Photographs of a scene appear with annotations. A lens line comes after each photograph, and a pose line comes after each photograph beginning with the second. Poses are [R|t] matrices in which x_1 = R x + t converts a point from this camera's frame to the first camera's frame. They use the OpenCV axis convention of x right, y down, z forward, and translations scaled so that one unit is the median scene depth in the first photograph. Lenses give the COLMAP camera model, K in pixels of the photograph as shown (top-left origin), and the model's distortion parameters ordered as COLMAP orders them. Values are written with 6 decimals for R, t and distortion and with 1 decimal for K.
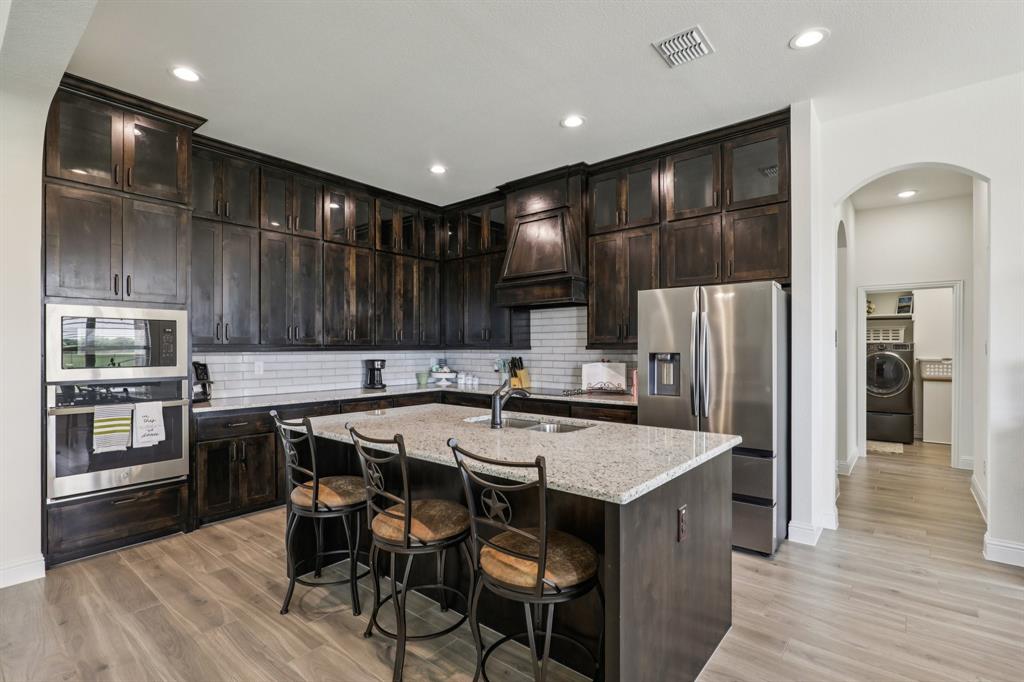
lens RADIAL K [[485.0, 0, 512.1], [0, 485.0, 340.5], [0, 0, 1]] dist [-0.002456, 0.000318]
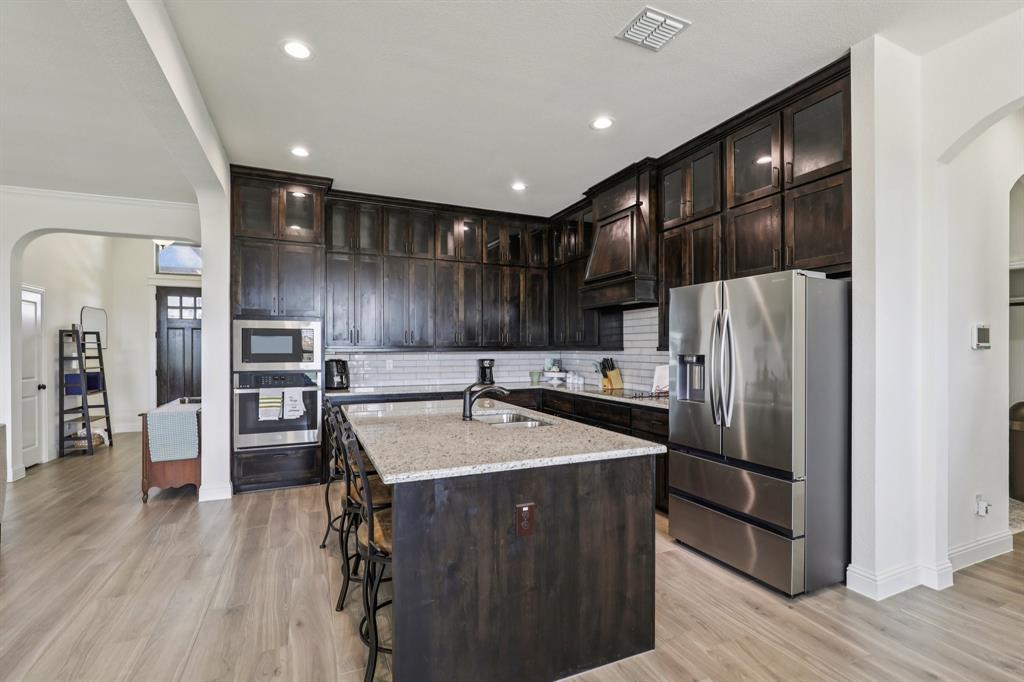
lens RADIAL K [[471.5, 0, 515.7], [0, 471.5, 342.2], [0, 0, 1]] dist [-0.000101, 0.000613]
pose [[0.897566, -0.005044, -0.440850, 0.309677], [0.005909, 0.999982, 0.000590, -0.000907], [0.440840, -0.003135, 0.897580, 0.036621]]
